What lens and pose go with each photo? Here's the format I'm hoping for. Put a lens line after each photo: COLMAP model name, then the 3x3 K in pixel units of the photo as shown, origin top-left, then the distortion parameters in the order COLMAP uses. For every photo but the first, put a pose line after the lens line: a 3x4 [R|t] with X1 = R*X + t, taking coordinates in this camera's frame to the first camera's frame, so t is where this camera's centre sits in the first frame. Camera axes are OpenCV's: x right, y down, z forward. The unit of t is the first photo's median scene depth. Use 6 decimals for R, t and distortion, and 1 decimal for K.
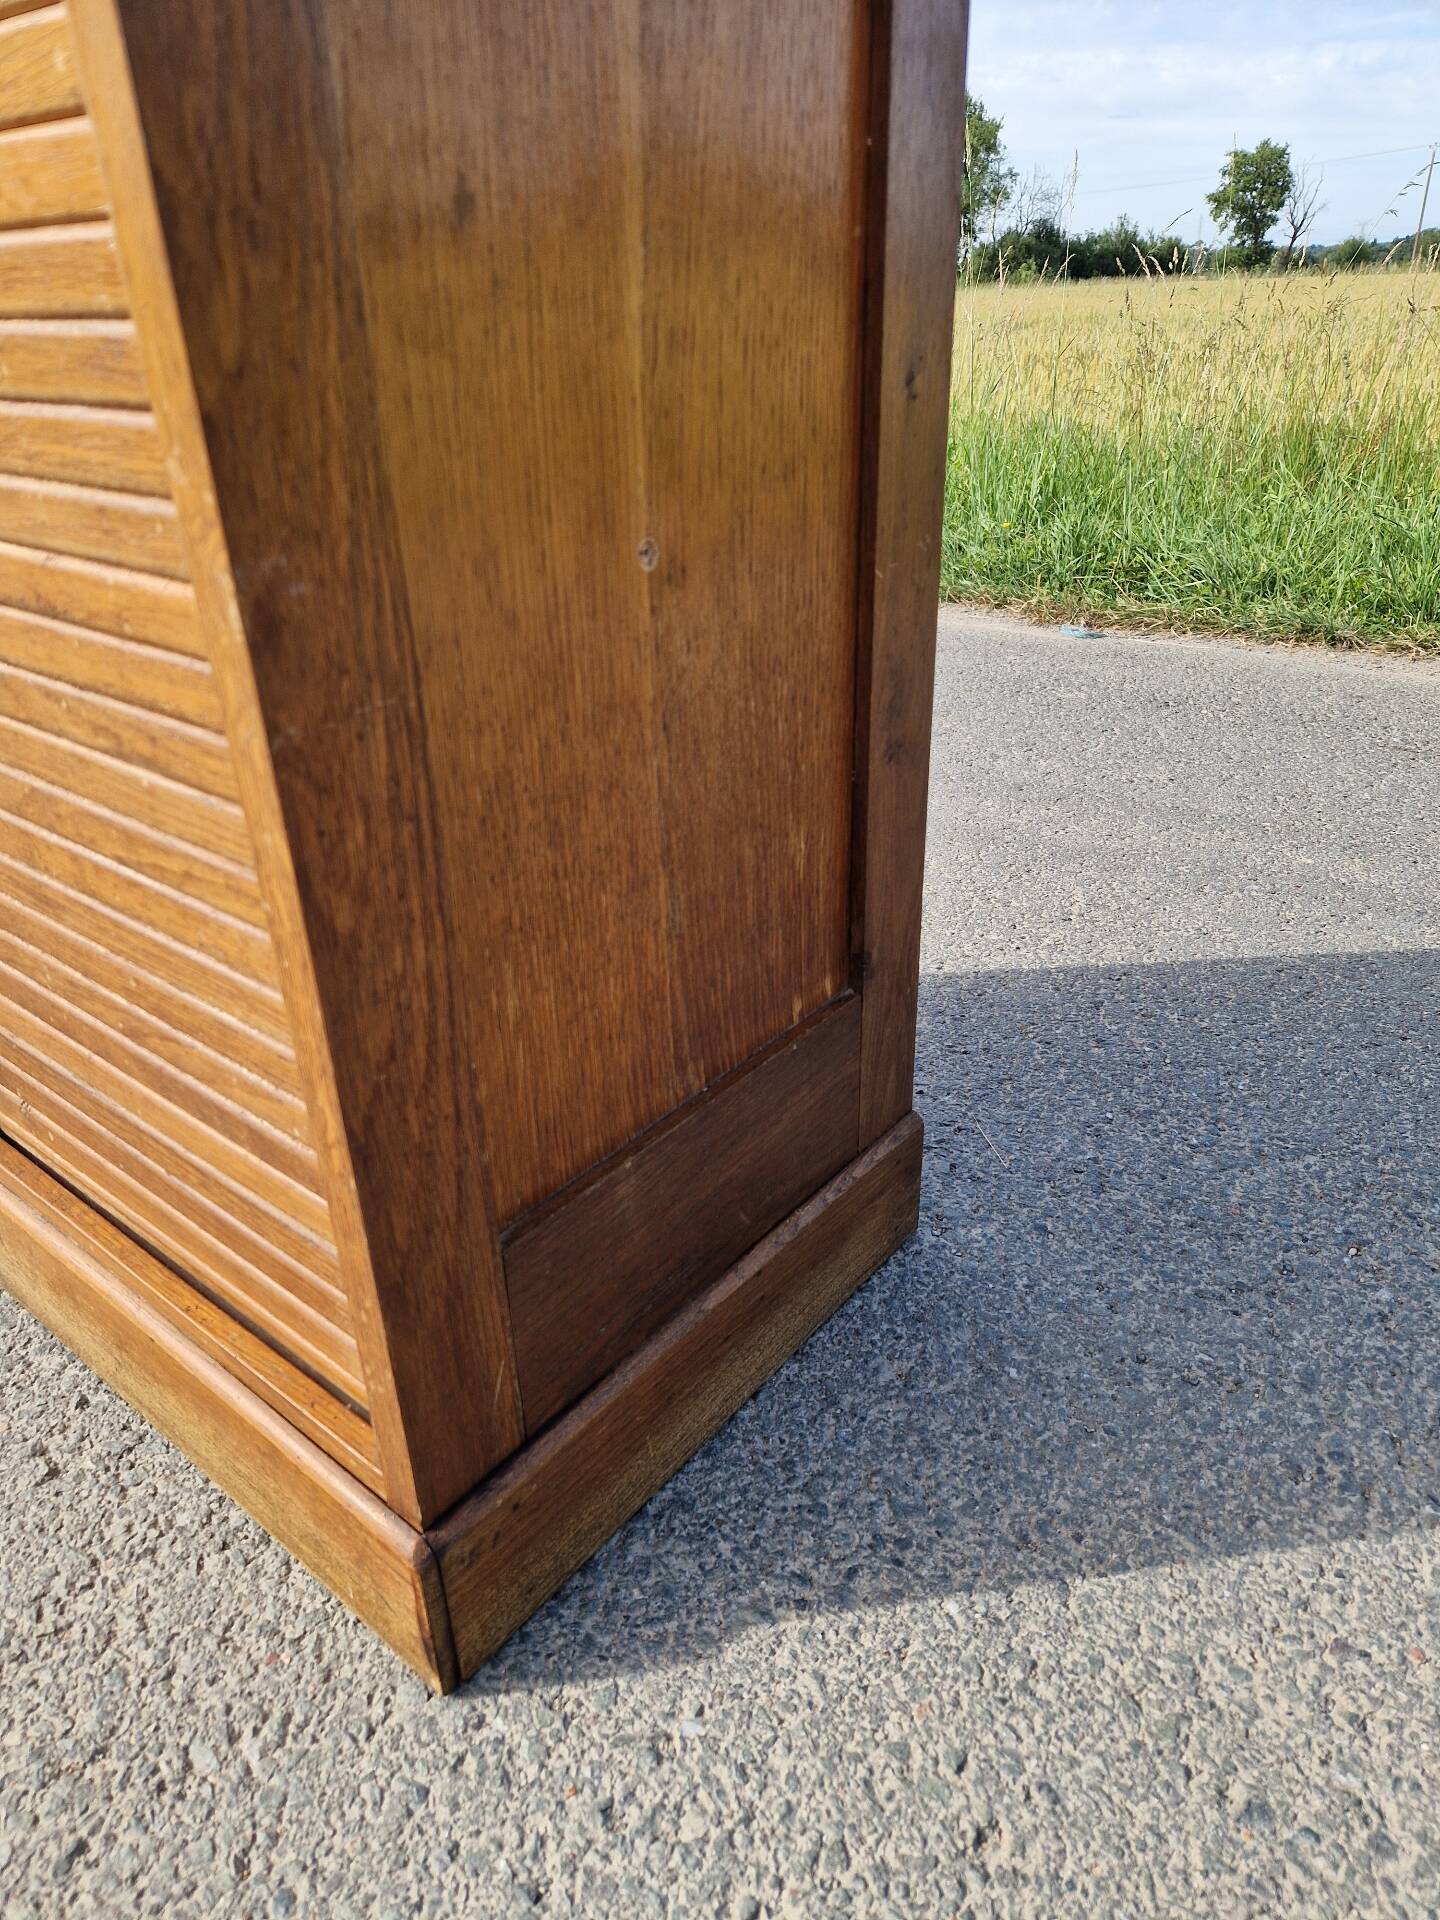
lens RADIAL K [[1315.5, 0, 725.7], [0, 1315.5, 958.3], [0, 0, 1]] dist [0.052894, -0.047047]
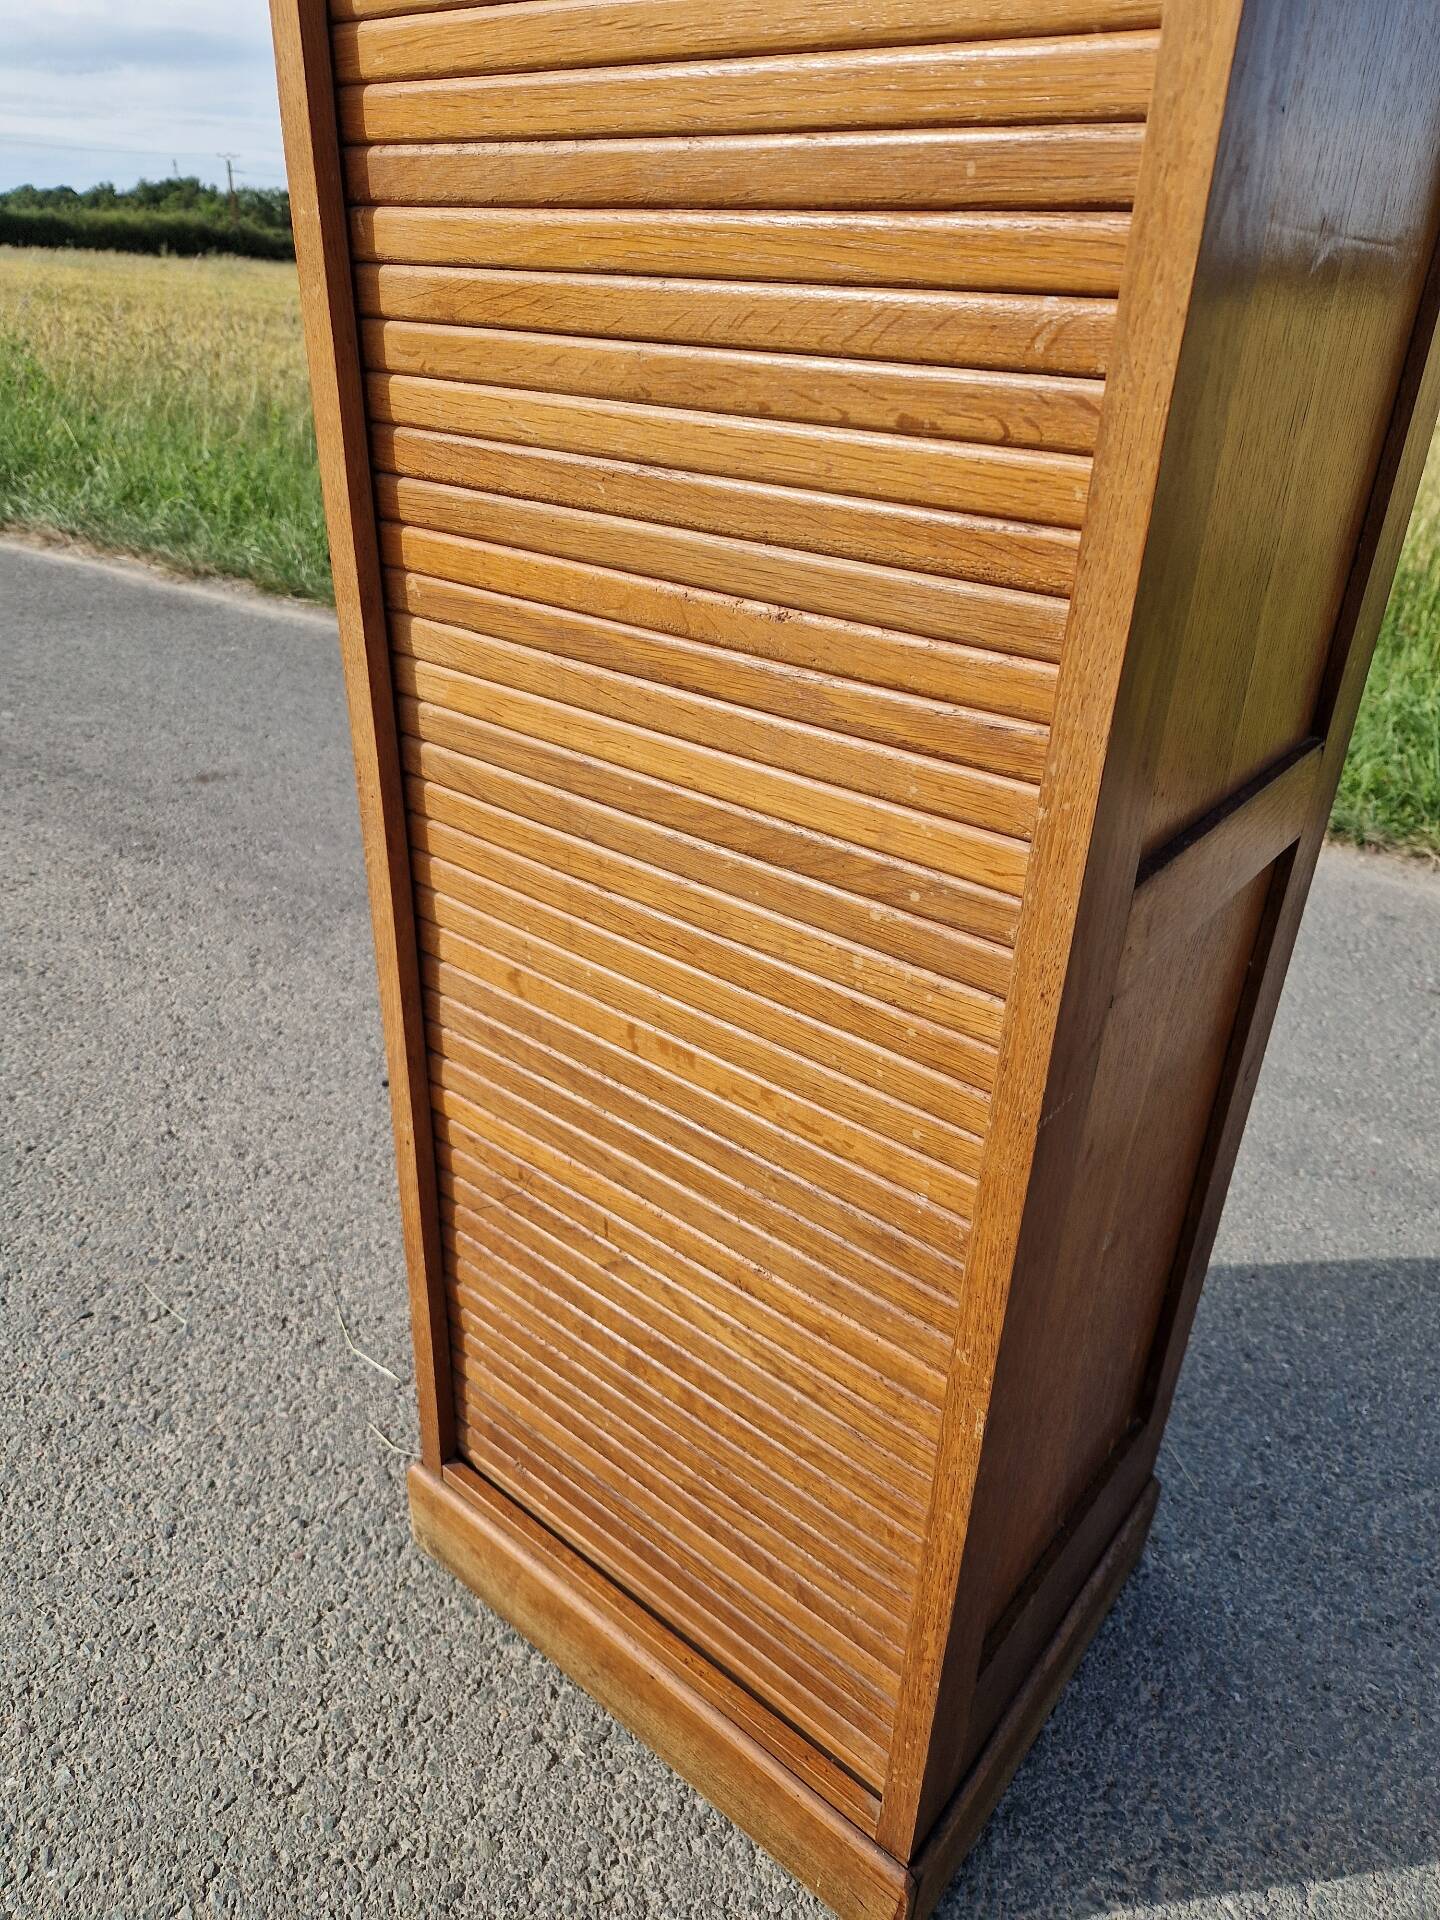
lens RADIAL K [[1315.5, 0, 711.6], [0, 1315.5, 938.6], [0, 0, 1]] dist [0.052894, -0.047047]
pose [[0.998439, 0.046857, 0.030396, -0.484411], [-0.047047, 0.998877, 0.005568, -0.541909], [-0.030101, -0.006989, 0.999522, -0.428183]]
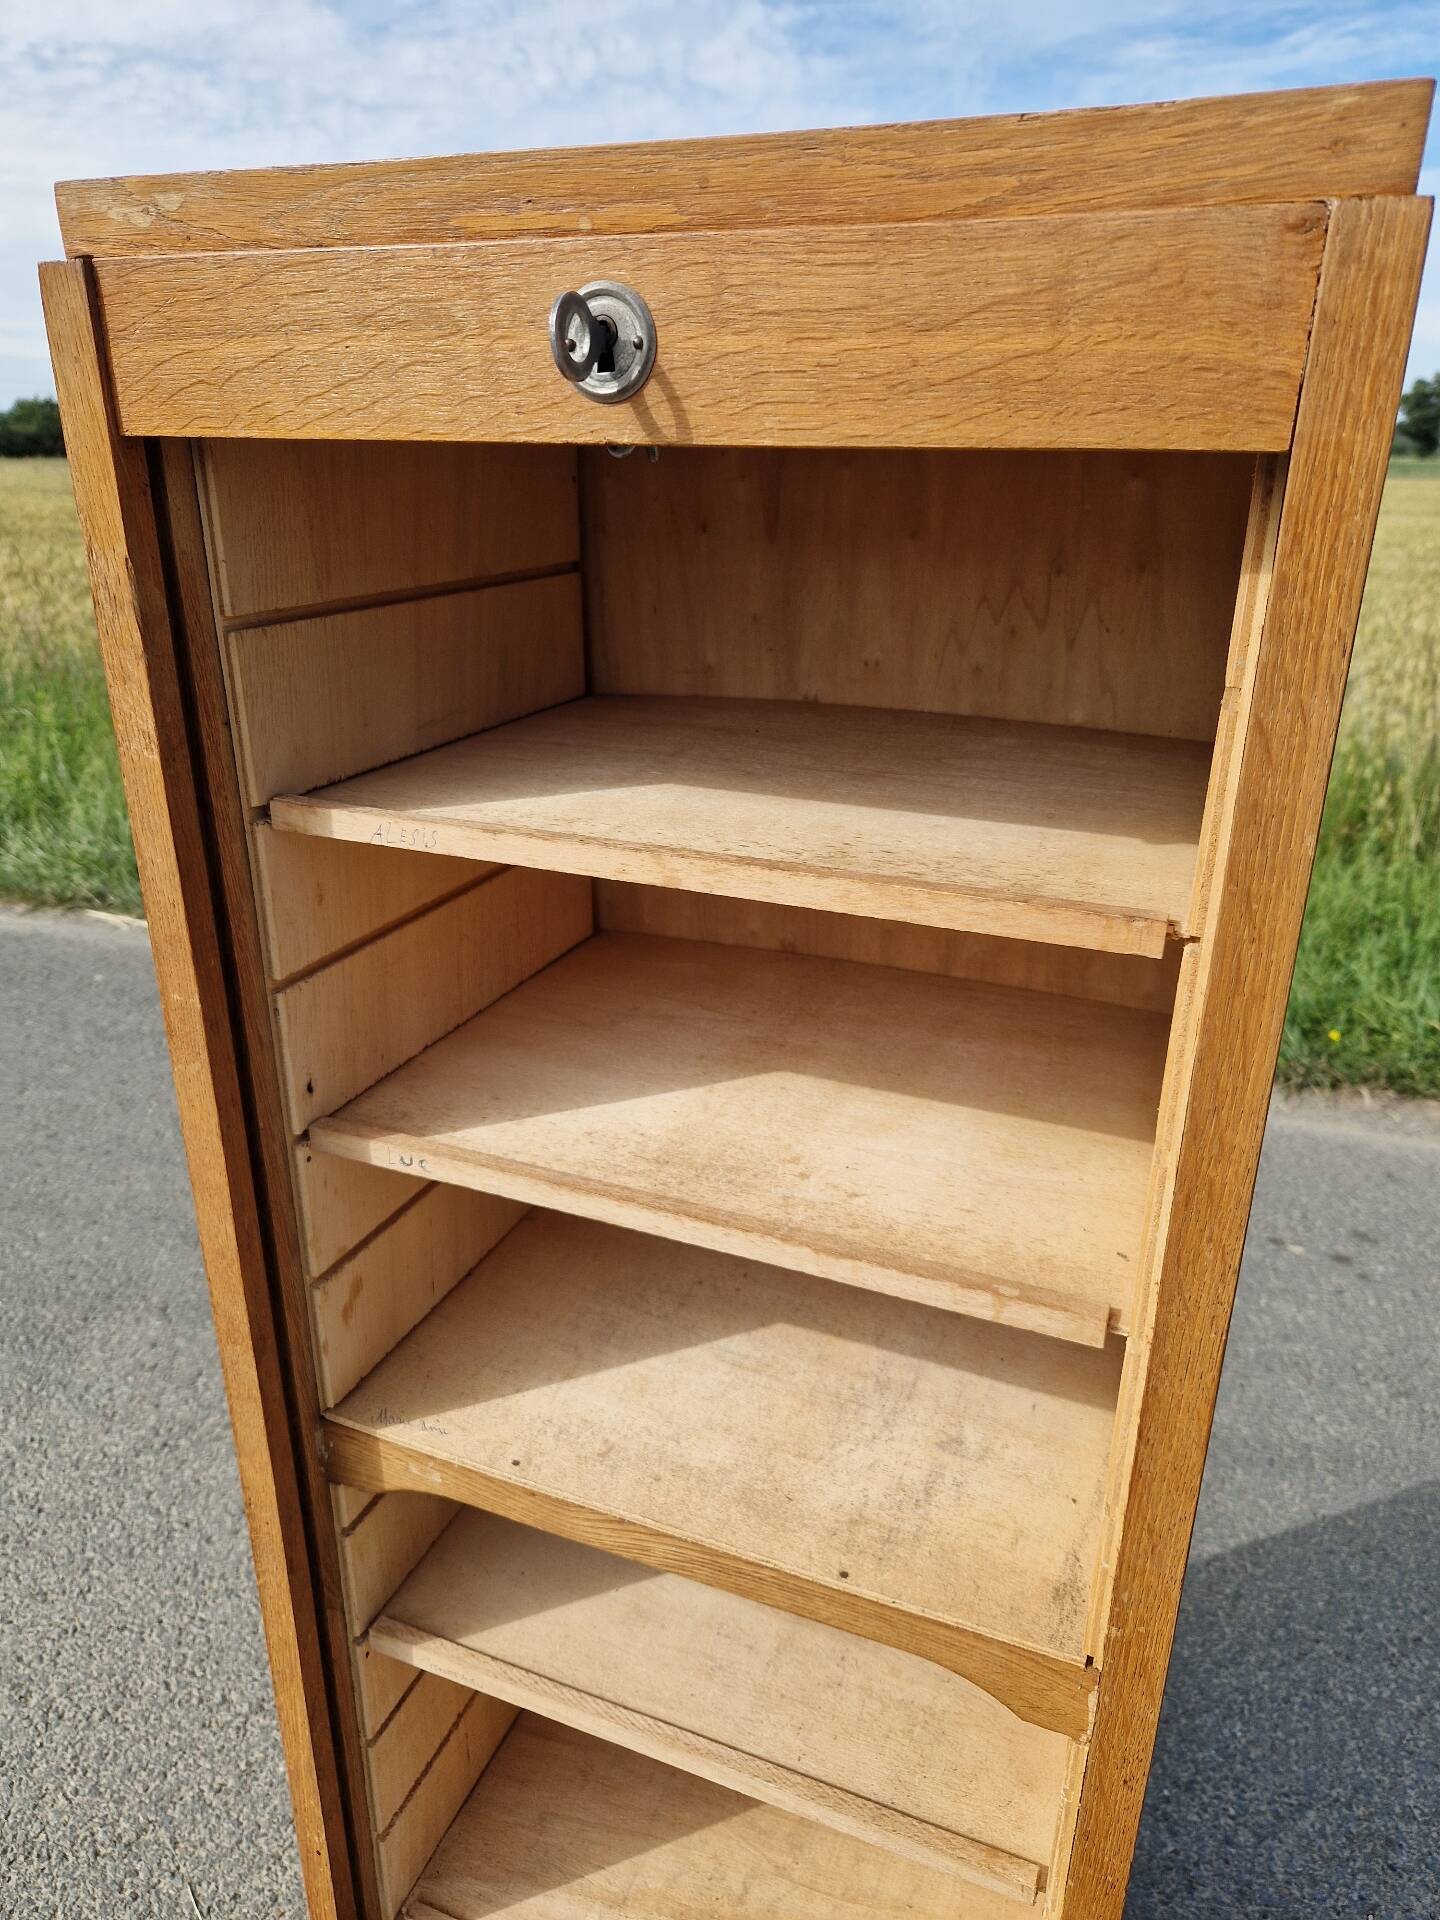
lens RADIAL K [[1315.5, 0, 737.2], [0, 1315.5, 949.9], [0, 0, 1]] dist [0.052894, -0.047047]
pose [[0.961263, -0.066270, 0.267548, -0.663305], [0.092093, 0.992104, -0.085138, -1.004954], [-0.259793, 0.106479, 0.959776, -0.416894]]
